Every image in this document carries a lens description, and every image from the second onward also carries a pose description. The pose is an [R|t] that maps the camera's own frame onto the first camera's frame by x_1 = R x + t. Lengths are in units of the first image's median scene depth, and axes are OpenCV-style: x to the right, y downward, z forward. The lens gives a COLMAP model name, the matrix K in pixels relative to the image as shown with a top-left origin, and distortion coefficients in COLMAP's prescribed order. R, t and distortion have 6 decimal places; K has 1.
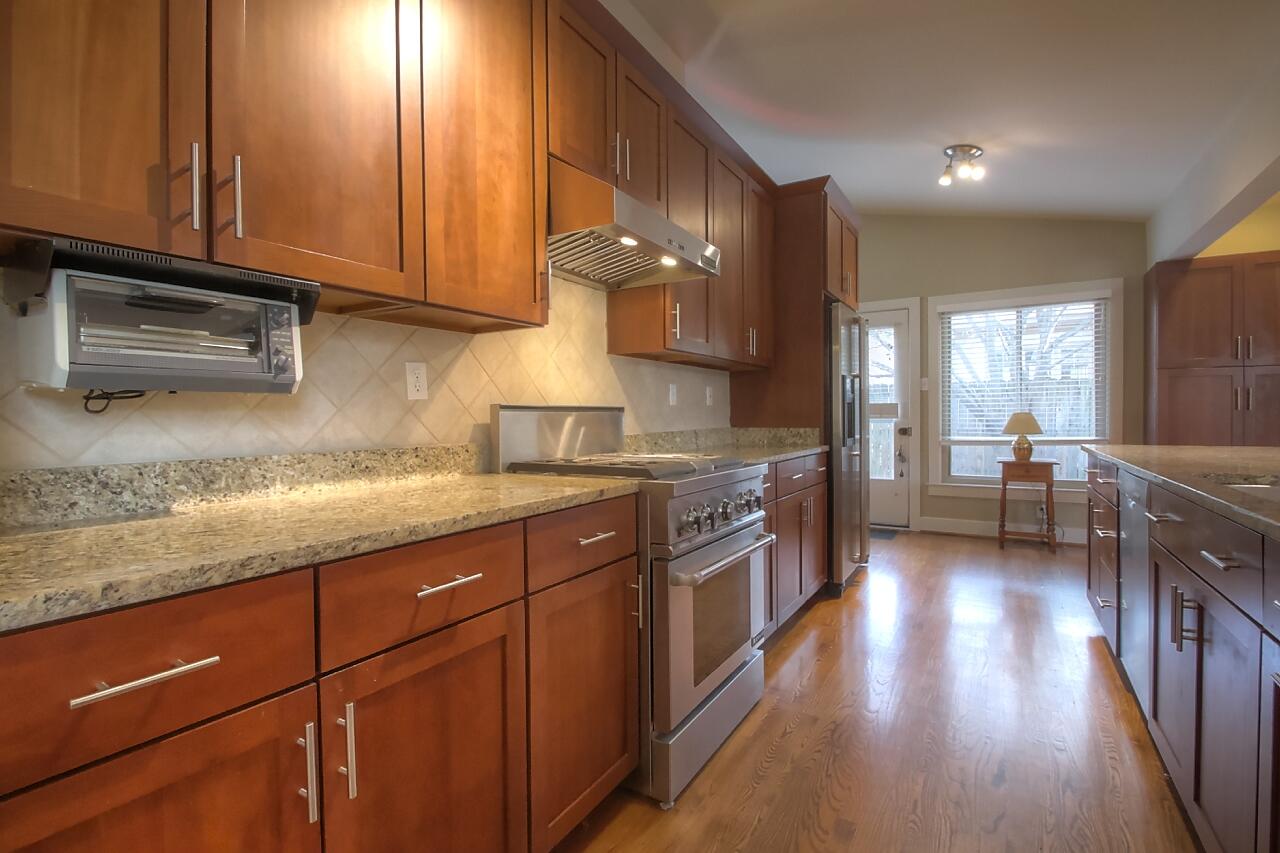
lens RADIAL K [[583.3, 0, 651.3], [0, 583.3, 424.3], [0, 0, 1]] dist [0.026305, -0.022583]
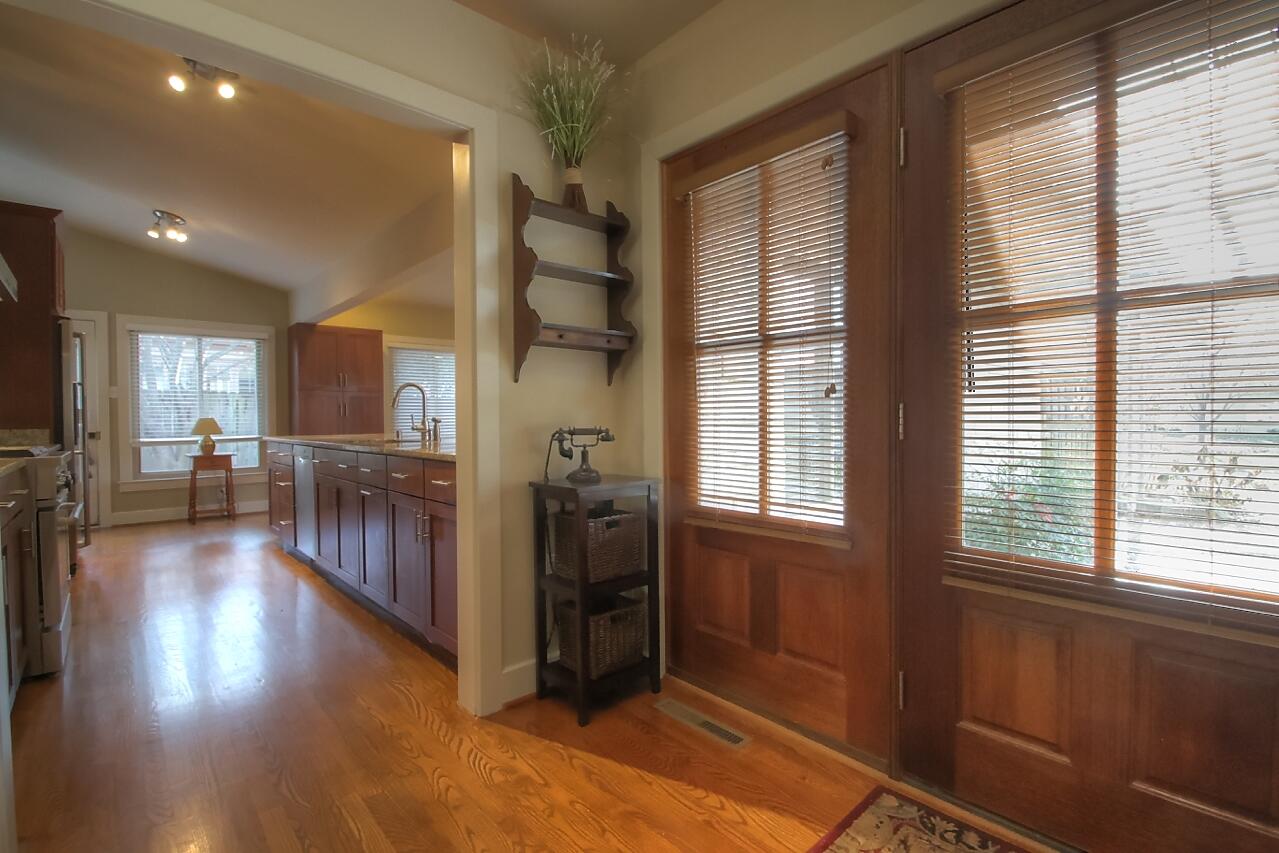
lens RADIAL K [[582.8, 0, 650.8], [0, 582.8, 424.3], [0, 0, 1]] dist [0.026305, -0.022583]
pose [[0.279131, -0.005896, 0.960235, -0.417048], [0.023146, 0.999732, -0.000589, 0.021449], [-0.959974, 0.022390, 0.279193, -0.373654]]
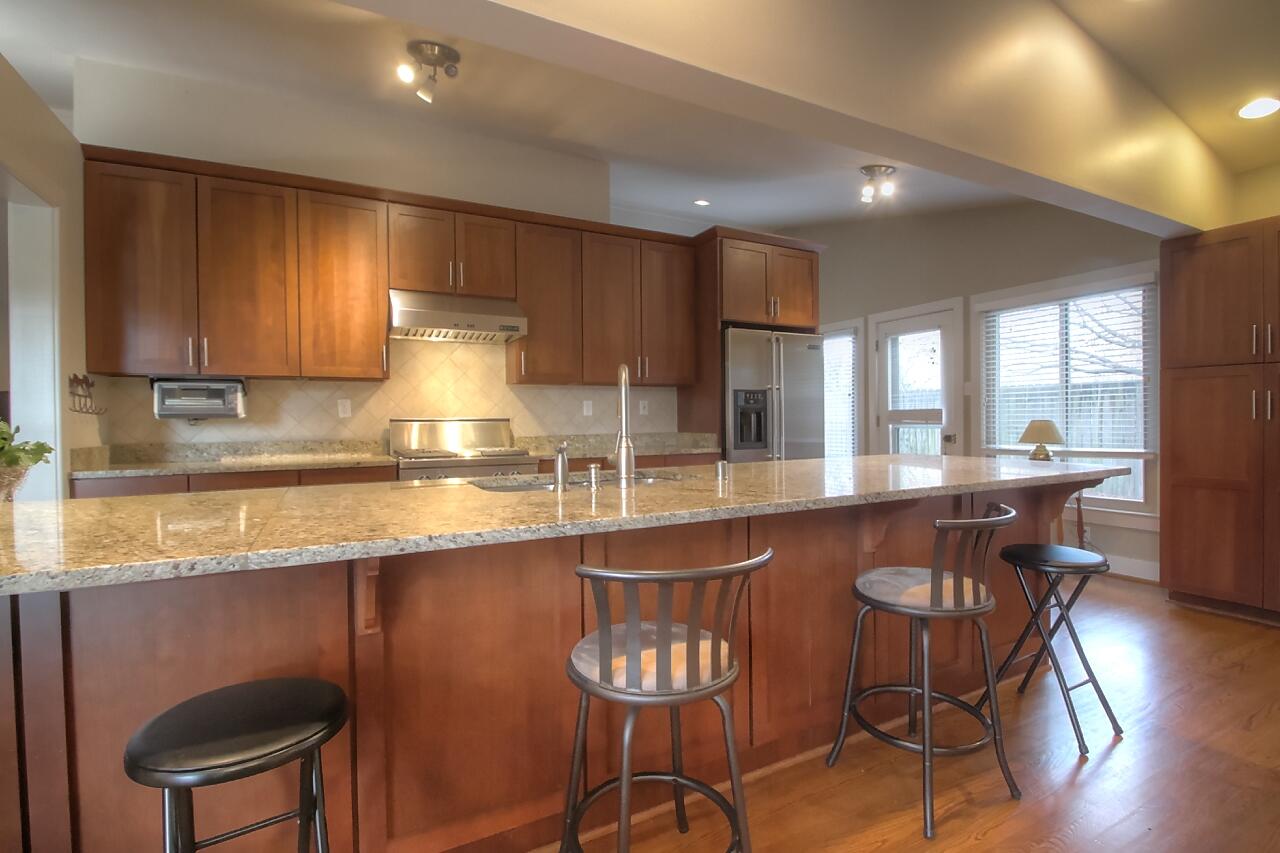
lens RADIAL K [[583.3, 0, 651.3], [0, 583.3, 424.3], [0, 0, 1]] dist [0.026305, -0.022583]
pose [[0.856902, 0.007074, -0.515430, 0.713089], [-0.006955, 0.999973, 0.002162, -0.012966], [0.515432, 0.001732, 0.856929, -0.094135]]
